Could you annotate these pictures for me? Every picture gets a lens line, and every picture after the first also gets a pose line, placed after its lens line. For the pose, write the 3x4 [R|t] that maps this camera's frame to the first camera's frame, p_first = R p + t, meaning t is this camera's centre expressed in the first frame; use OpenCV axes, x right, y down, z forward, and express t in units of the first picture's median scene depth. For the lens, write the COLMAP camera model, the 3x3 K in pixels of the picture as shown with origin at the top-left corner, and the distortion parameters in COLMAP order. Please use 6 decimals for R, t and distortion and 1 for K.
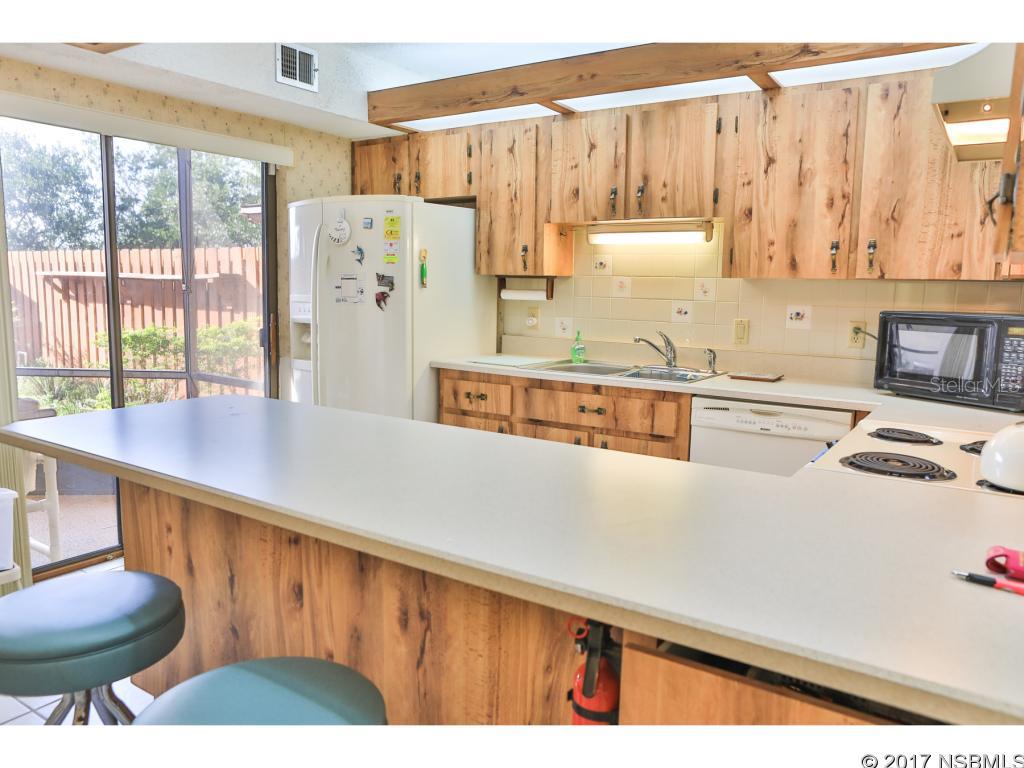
lens RADIAL K [[757.6, 0, 503.6], [0, 757.6, 384.8], [0, 0, 1]] dist [-0.090214, 0.098330]
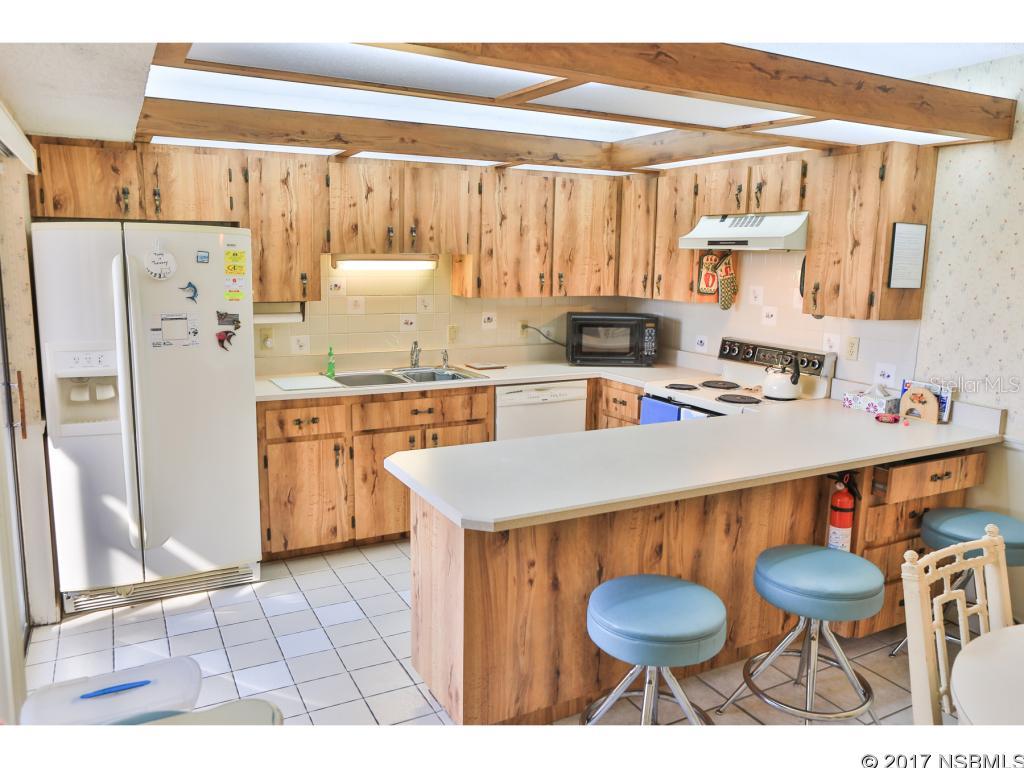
lens RADIAL K [[768.3, 0, 525.6], [0, 768.3, 376.5], [0, 0, 1]] dist [-0.090216, 0.092613]
pose [[0.455038, -0.149968, 0.877753, -0.901336], [0.107801, 0.987744, 0.112875, -0.146527], [-0.883923, 0.043260, 0.465627, 0.262677]]
